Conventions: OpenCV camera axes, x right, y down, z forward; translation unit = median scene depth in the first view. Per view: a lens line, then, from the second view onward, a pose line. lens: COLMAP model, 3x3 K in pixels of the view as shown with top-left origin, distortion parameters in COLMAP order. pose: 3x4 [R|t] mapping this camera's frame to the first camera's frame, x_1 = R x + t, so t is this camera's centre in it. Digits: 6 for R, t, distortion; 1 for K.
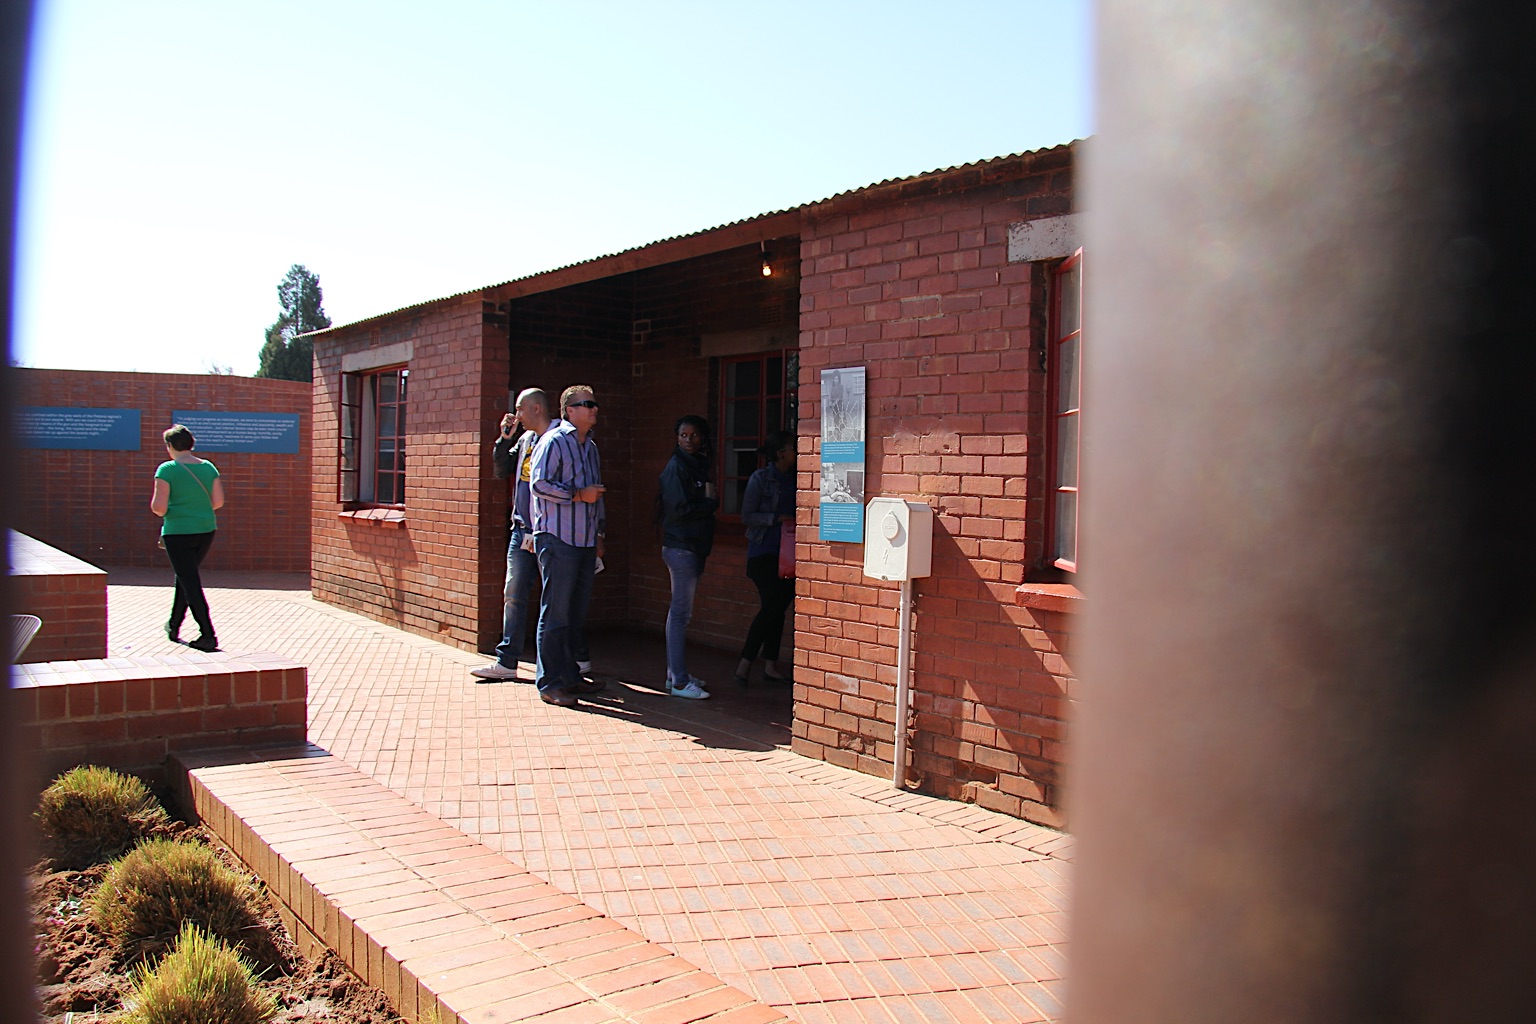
lens RADIAL K [[1214.2, 0, 765.4], [0, 1214.2, 514.1], [0, 0, 1]] dist [-0.124039, 0.014711]
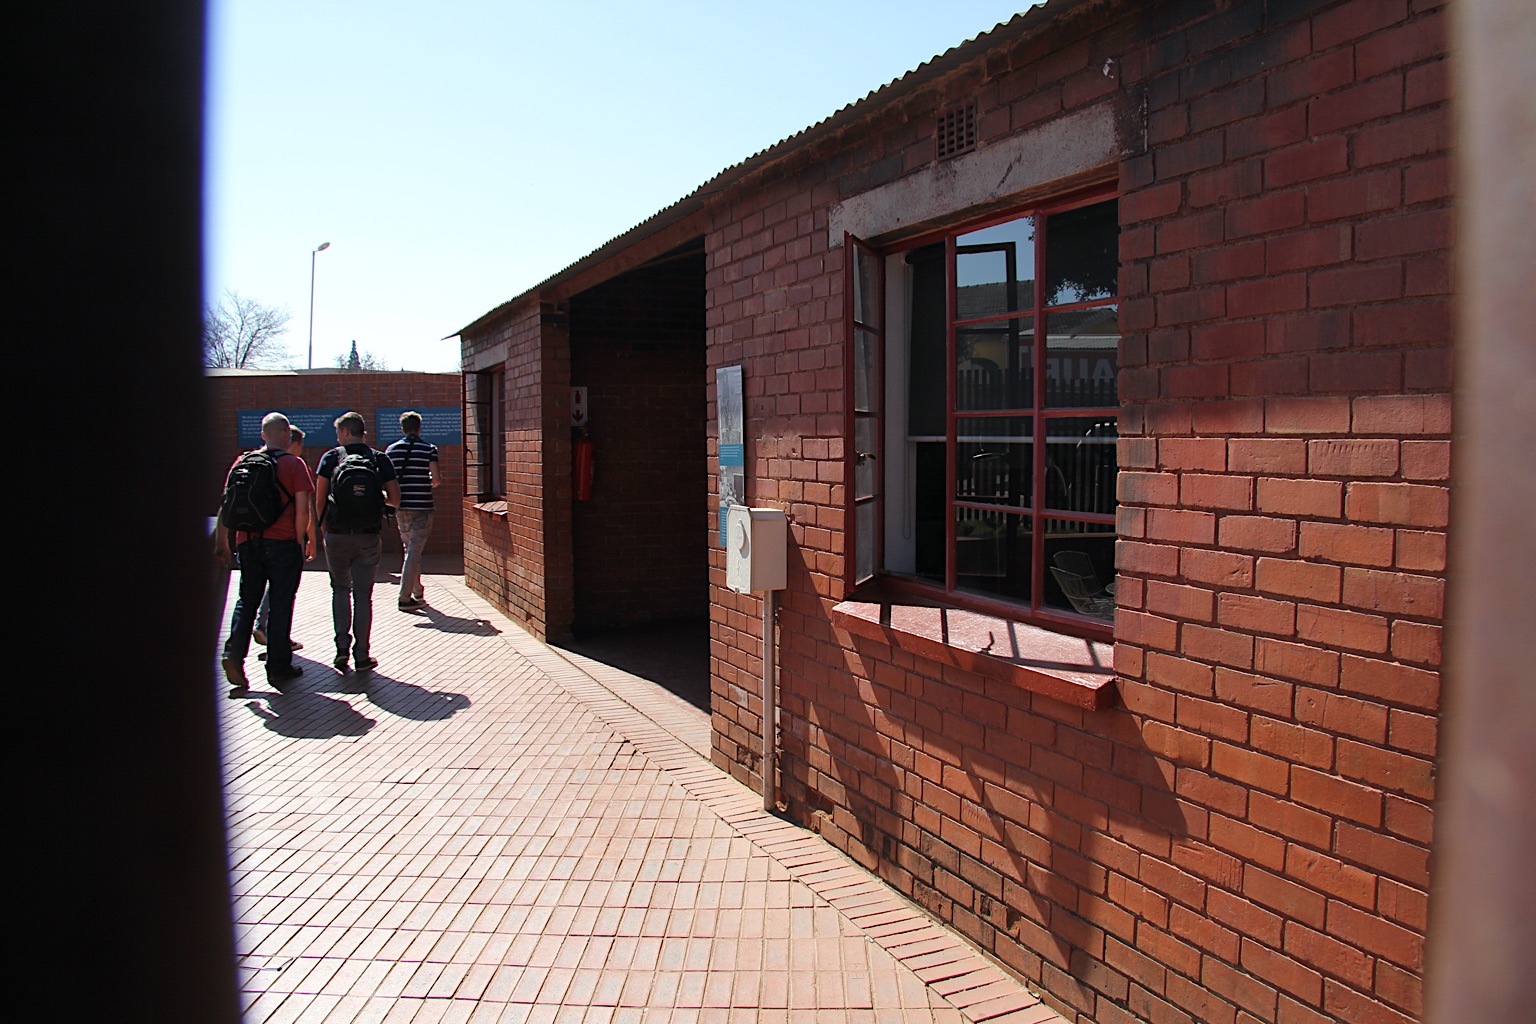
lens RADIAL K [[1214.2, 0, 763.6], [0, 1214.2, 508.5], [0, 0, 1]] dist [-0.124039, 0.014711]
pose [[0.958254, -0.014084, -0.285573, 0.382236], [0.021358, 0.999521, 0.022375, -0.031449], [0.285121, -0.027540, 0.958096, 0.095895]]
